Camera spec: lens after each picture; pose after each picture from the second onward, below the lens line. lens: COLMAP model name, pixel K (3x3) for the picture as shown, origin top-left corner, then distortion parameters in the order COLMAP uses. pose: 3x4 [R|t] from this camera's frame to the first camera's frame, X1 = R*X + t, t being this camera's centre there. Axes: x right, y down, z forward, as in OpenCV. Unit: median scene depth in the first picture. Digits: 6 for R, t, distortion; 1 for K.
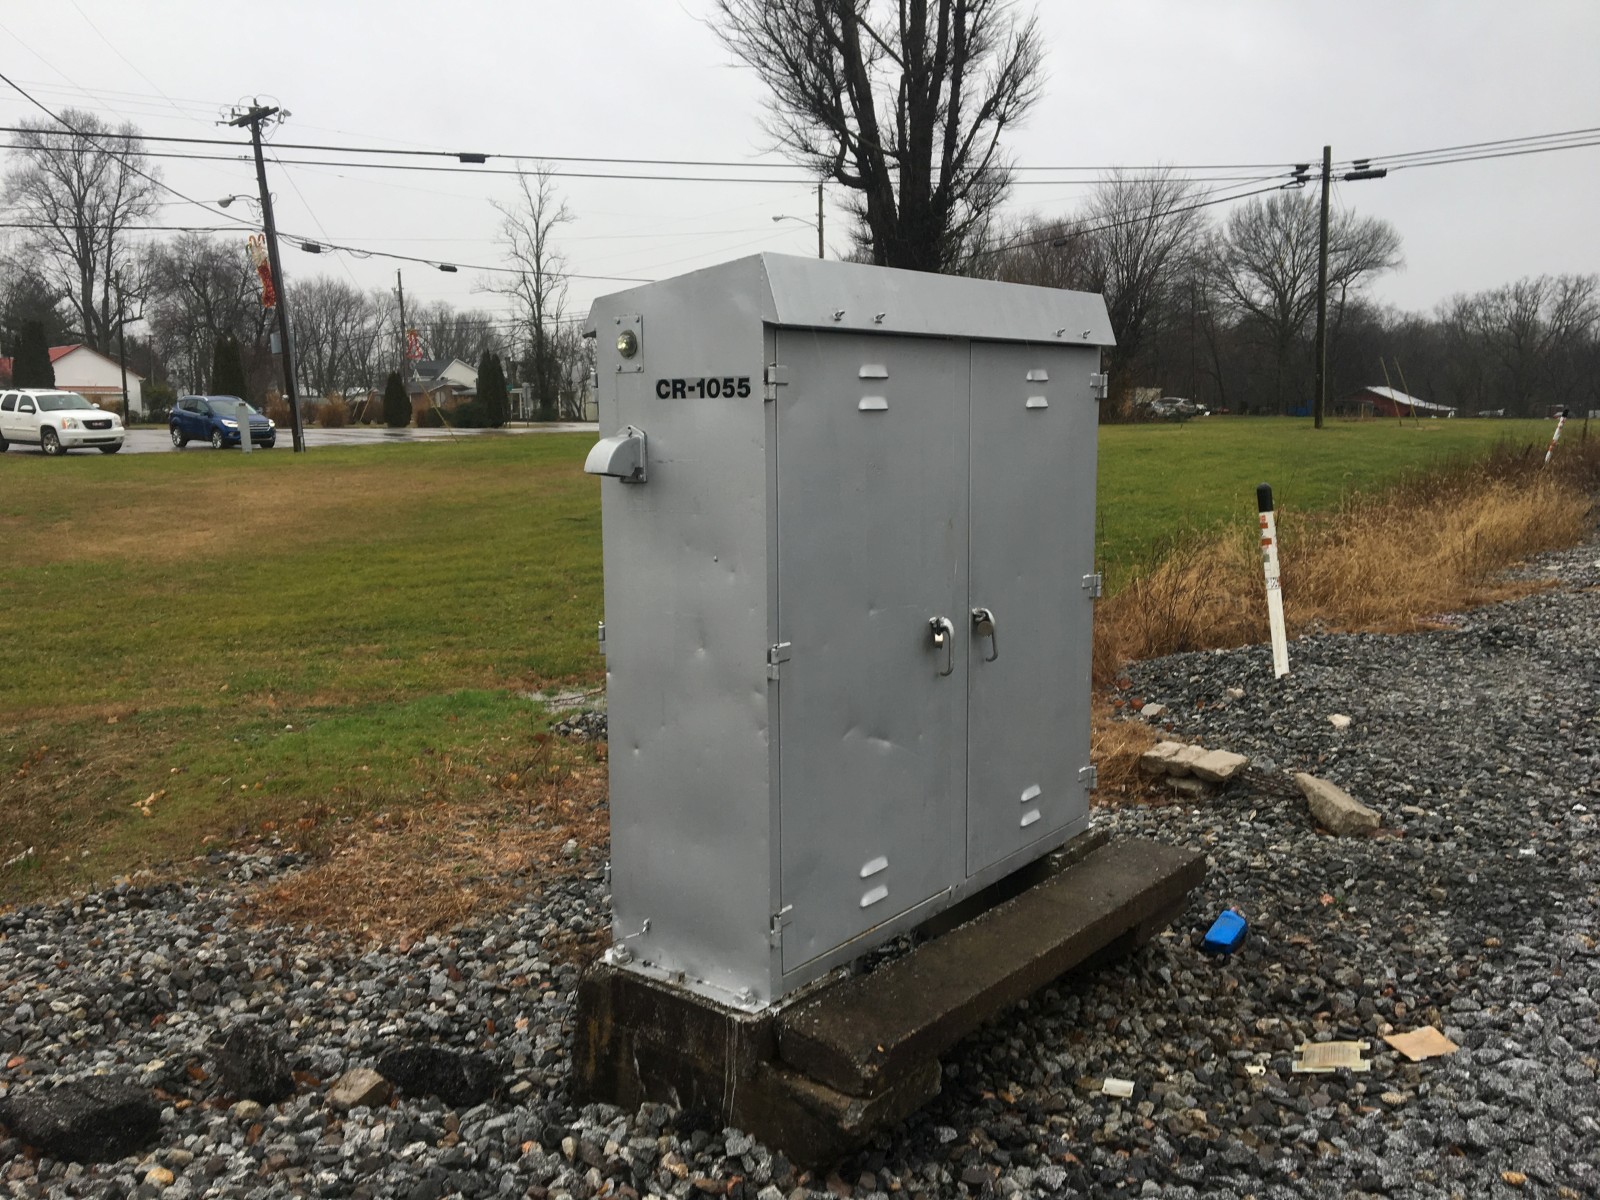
lens RADIAL K [[1333.6, 0, 787.9], [0, 1333.6, 604.2], [0, 0, 1]] dist [0.083392, -0.133022]
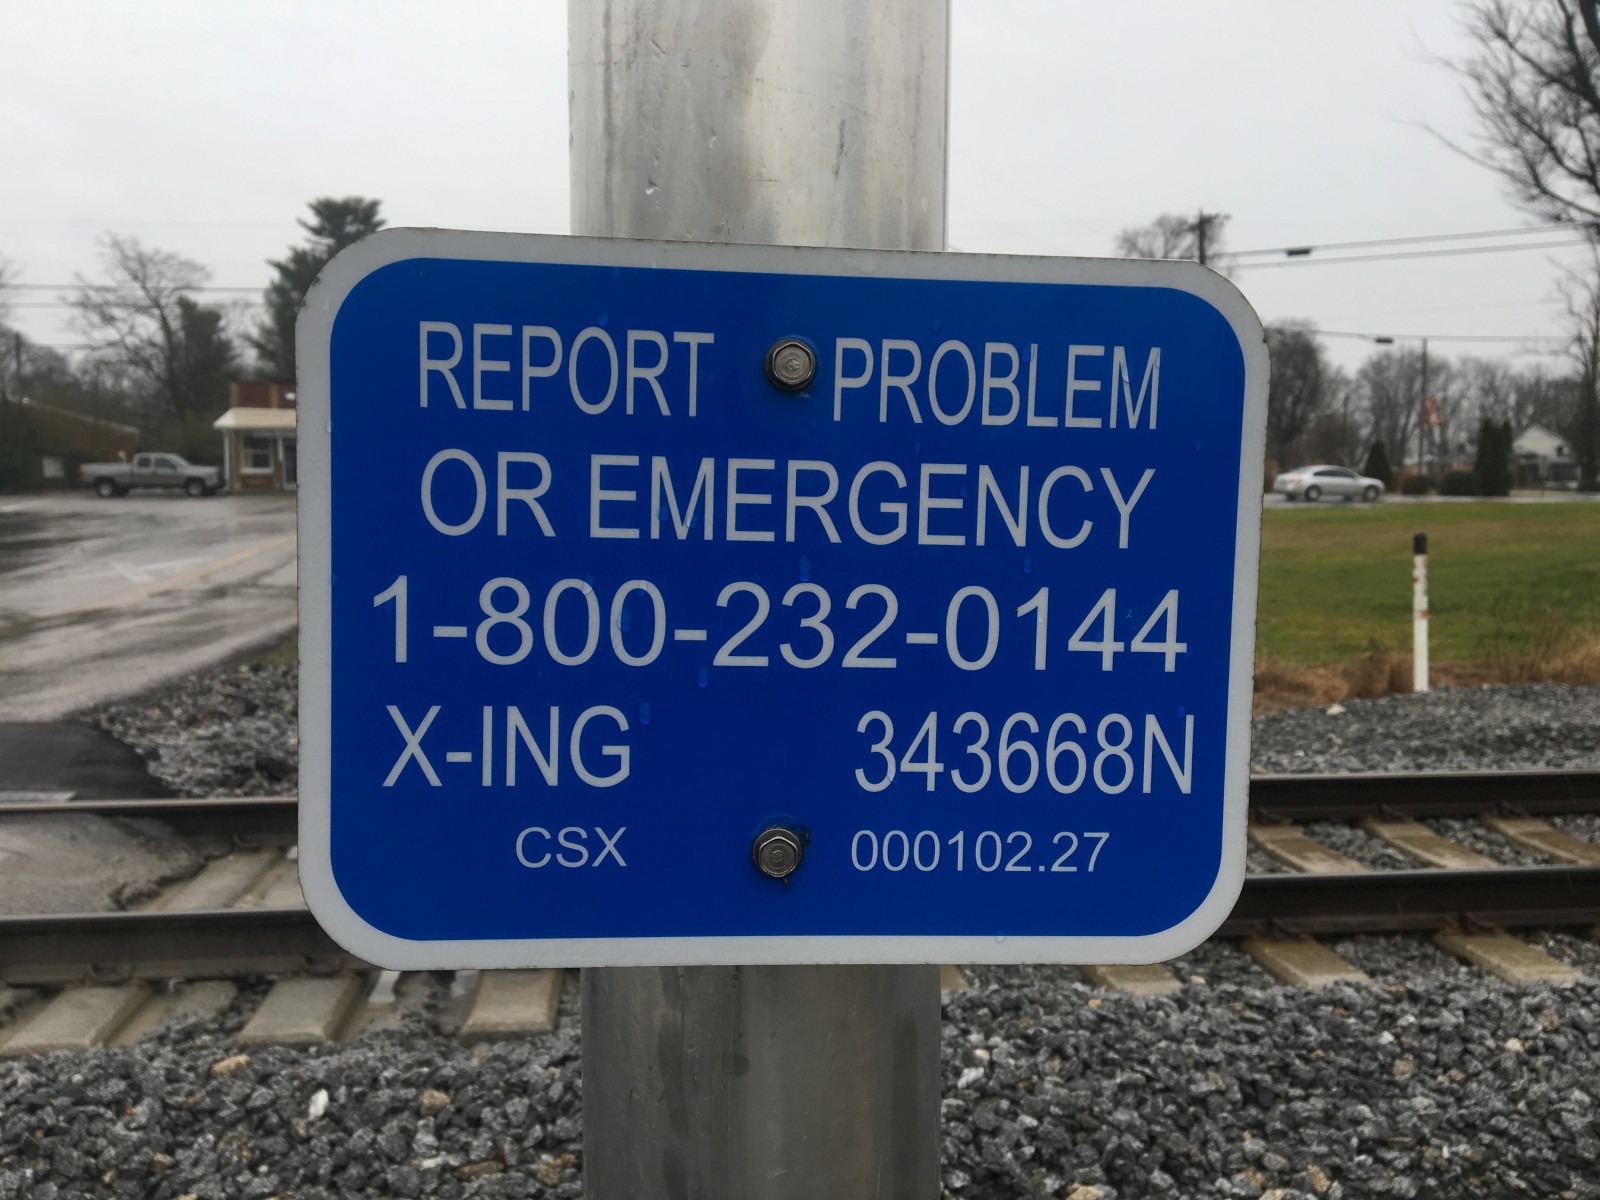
lens RADIAL K [[1333.6, 0, 817.3], [0, 1333.6, 621.9], [0, 0, 1]] dist [0.083392, -0.133022]
pose [[0.730732, 0.081427, -0.677790, 0.634274], [-0.106555, 0.994296, 0.004573, 0.033895], [0.674297, 0.068880, 0.735241, -0.194088]]
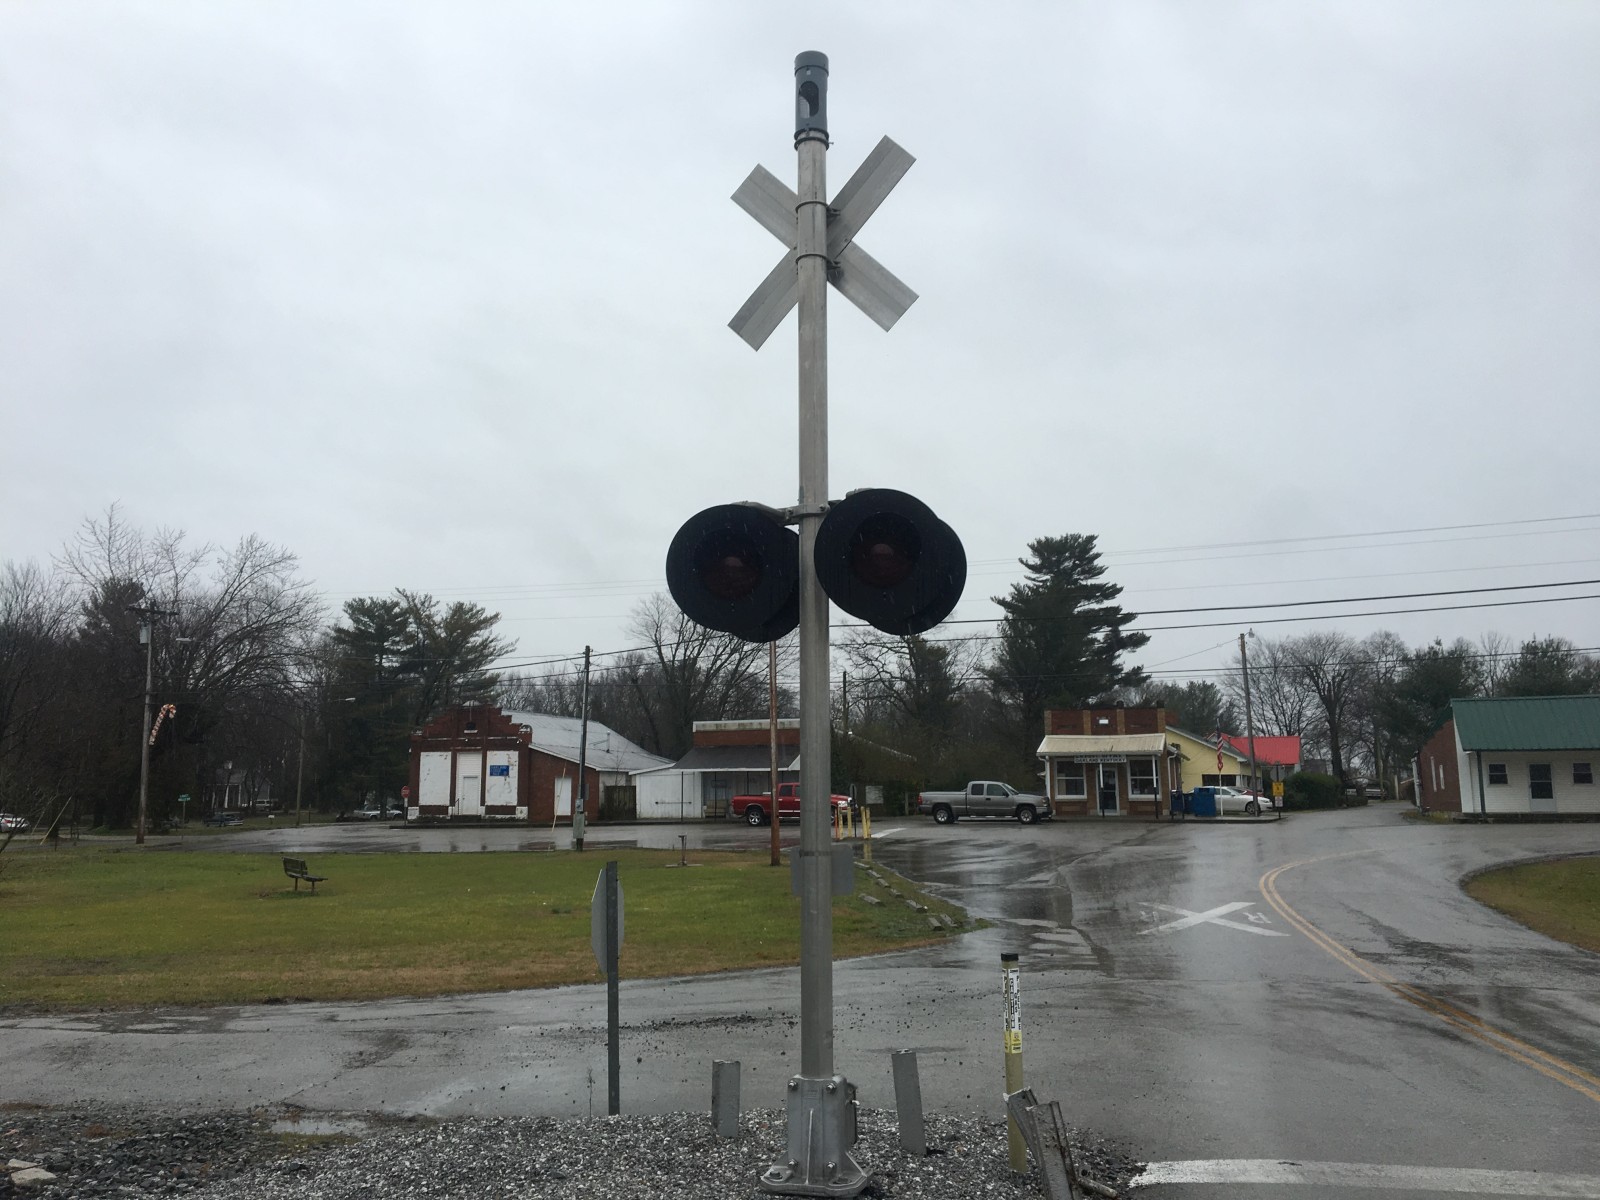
lens RADIAL K [[1333.6, 0, 815.5], [0, 1333.6, 641.7], [0, 0, 1]] dist [0.083392, -0.133022]
pose [[0.365237, -0.102966, -0.925203, -0.144444], [-0.135822, 0.977335, -0.162385, 0.090940], [0.920953, 0.184972, 0.342973, -0.638441]]
